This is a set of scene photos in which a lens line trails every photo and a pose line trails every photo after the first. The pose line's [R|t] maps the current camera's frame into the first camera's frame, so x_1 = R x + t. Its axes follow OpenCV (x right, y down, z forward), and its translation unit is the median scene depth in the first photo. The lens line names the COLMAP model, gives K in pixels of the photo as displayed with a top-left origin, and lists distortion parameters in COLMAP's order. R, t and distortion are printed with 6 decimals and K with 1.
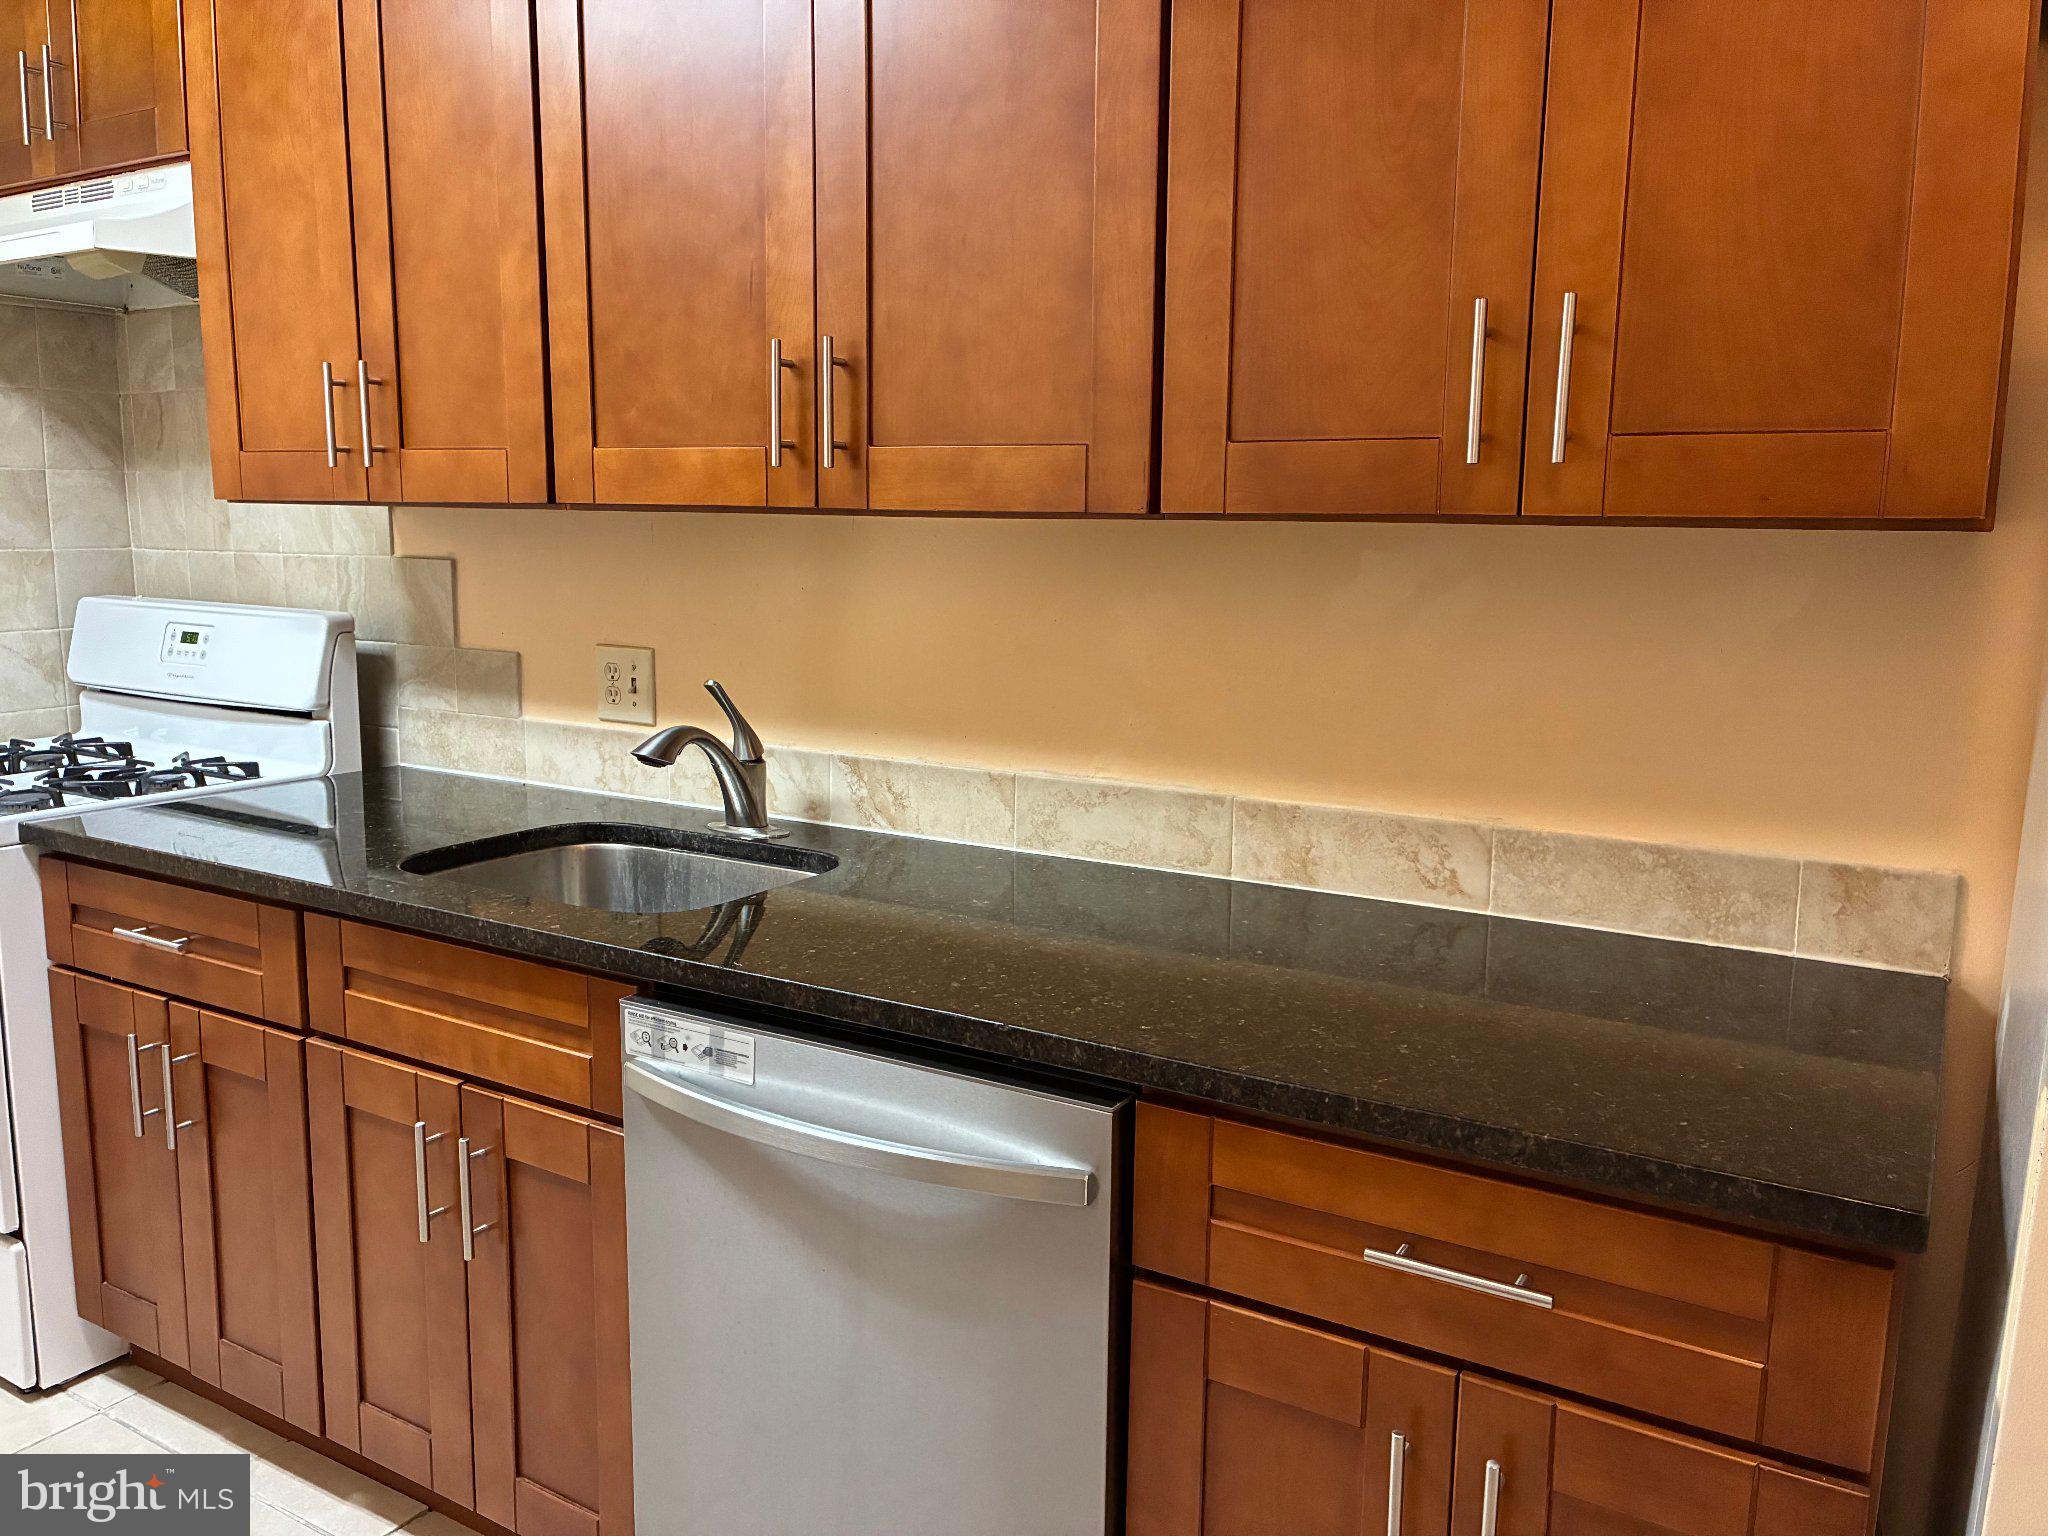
lens RADIAL K [[1545.3, 0, 1021.0], [0, 1545.3, 759.0], [0, 0, 1]] dist [0.002961, -0.003846]
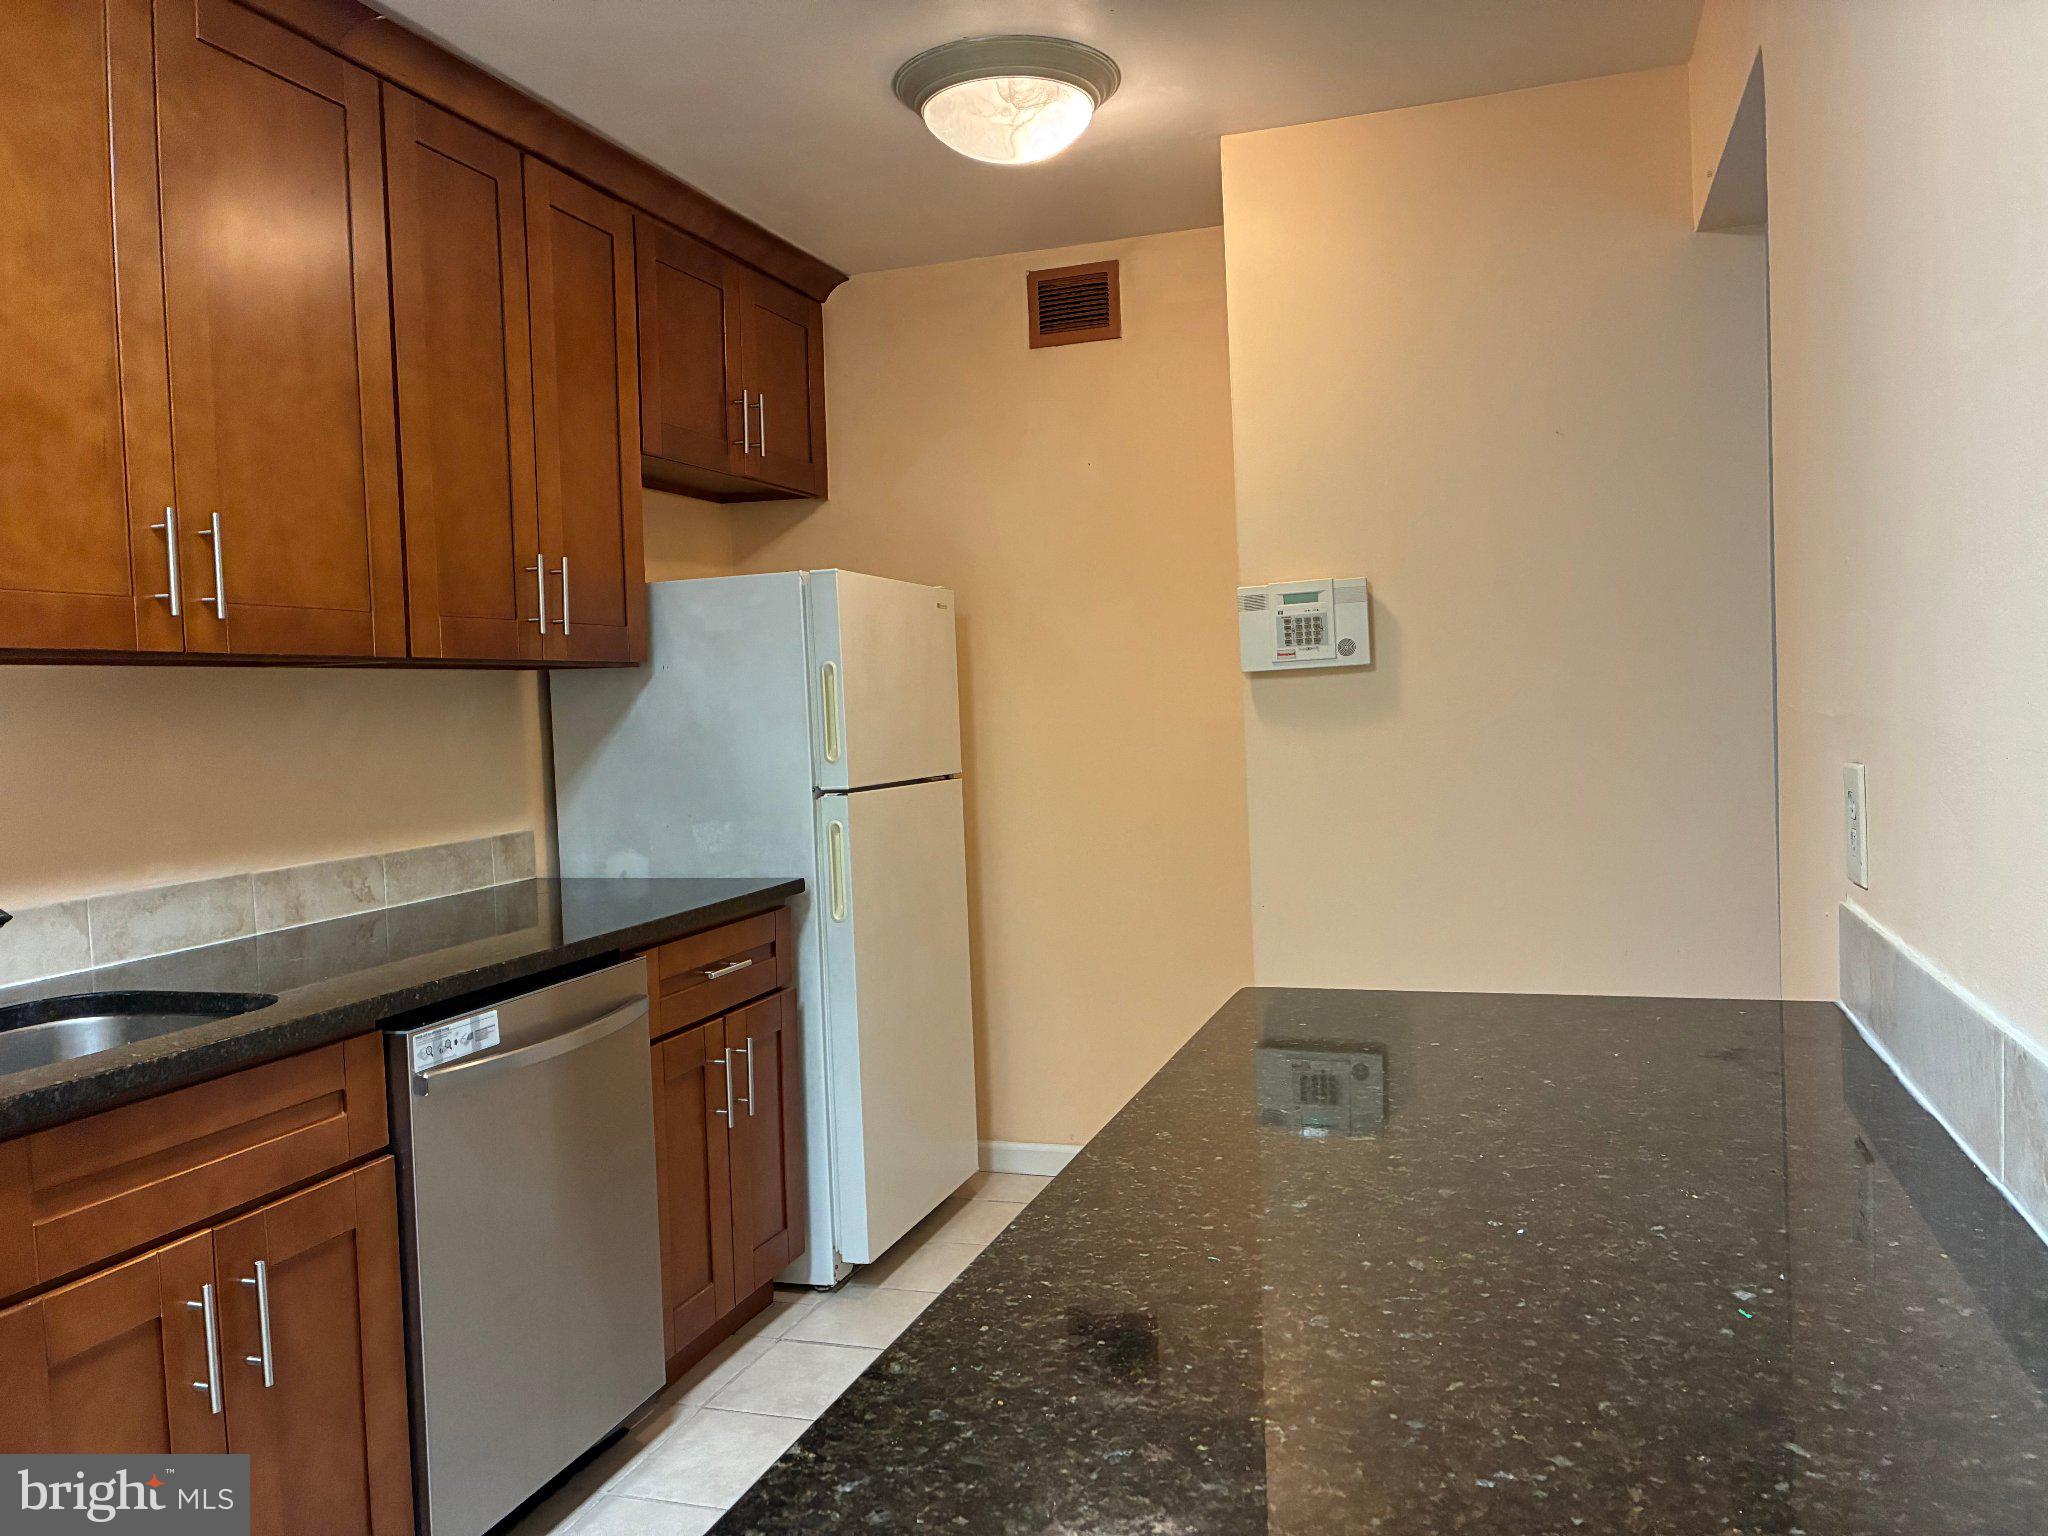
lens RADIAL K [[1567.8, 0, 1025.5], [0, 1567.8, 701.6], [0, 0, 1]] dist [0.087704, -0.000039]
pose [[-0.218751, -0.007806, 0.975749, -1.237729], [0.185026, 0.981495, 0.049332, -0.059527], [-0.958078, 0.191330, -0.213259, 0.566902]]
